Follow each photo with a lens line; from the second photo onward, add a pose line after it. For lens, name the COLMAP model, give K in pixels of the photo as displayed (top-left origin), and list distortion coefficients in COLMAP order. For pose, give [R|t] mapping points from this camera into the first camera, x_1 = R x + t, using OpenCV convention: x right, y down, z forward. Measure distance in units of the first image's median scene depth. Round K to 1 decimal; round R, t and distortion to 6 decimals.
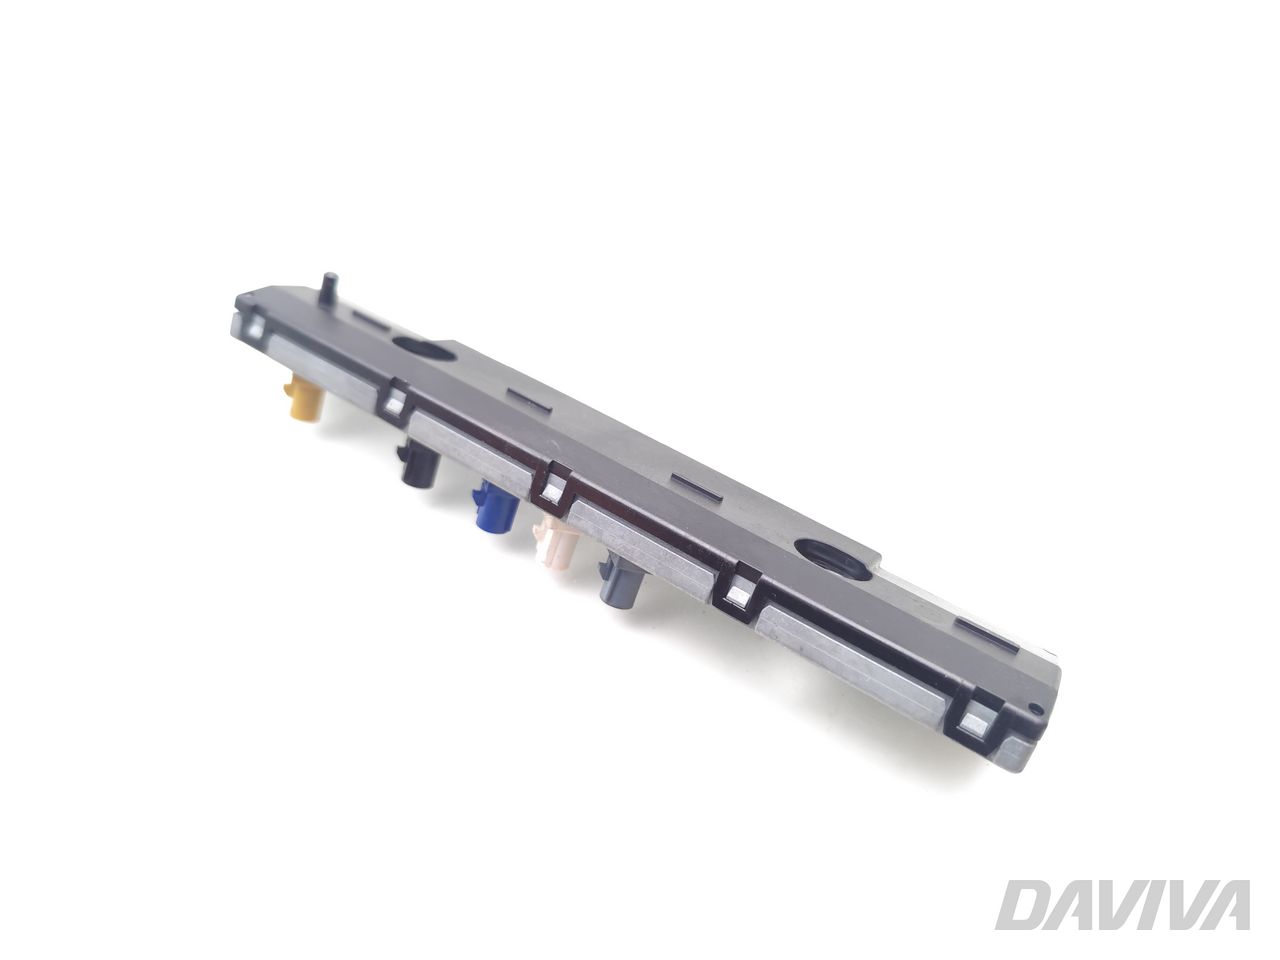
lens RADIAL K [[851.3, 0, 640.0], [0, 851.3, 480.0], [0, 0, 1]] dist [-0.002101, -0.000330]
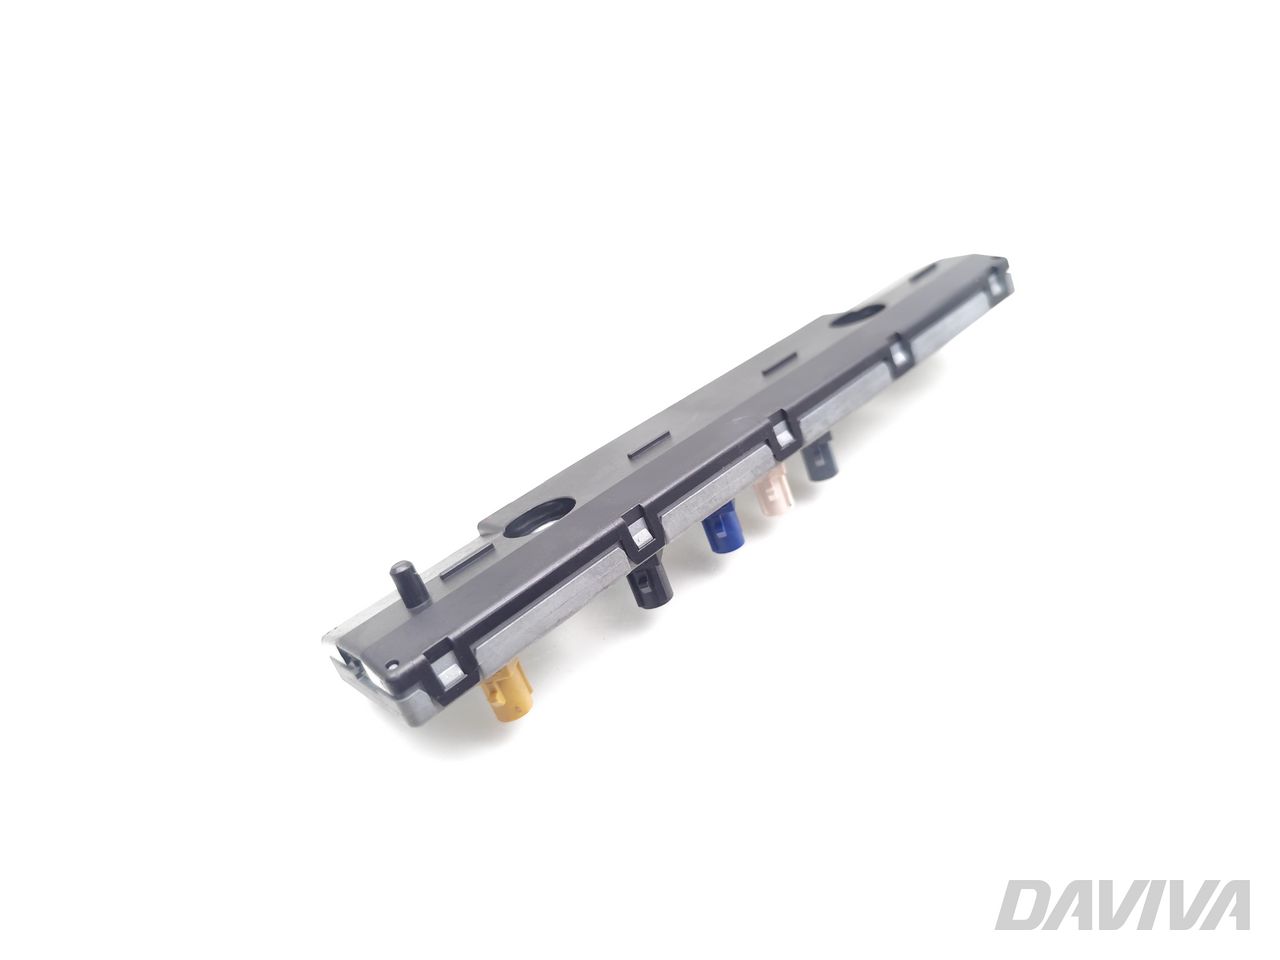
lens RADIAL K [[851.3, 0, 640.0], [0, 851.3, 480.0], [0, 0, 1]] dist [-0.002101, -0.000330]
pose [[0.205963, -0.687144, 0.696715, -0.749596], [0.727136, 0.583936, 0.360960, -0.383199], [-0.654869, 0.432262, 0.619916, 0.369745]]
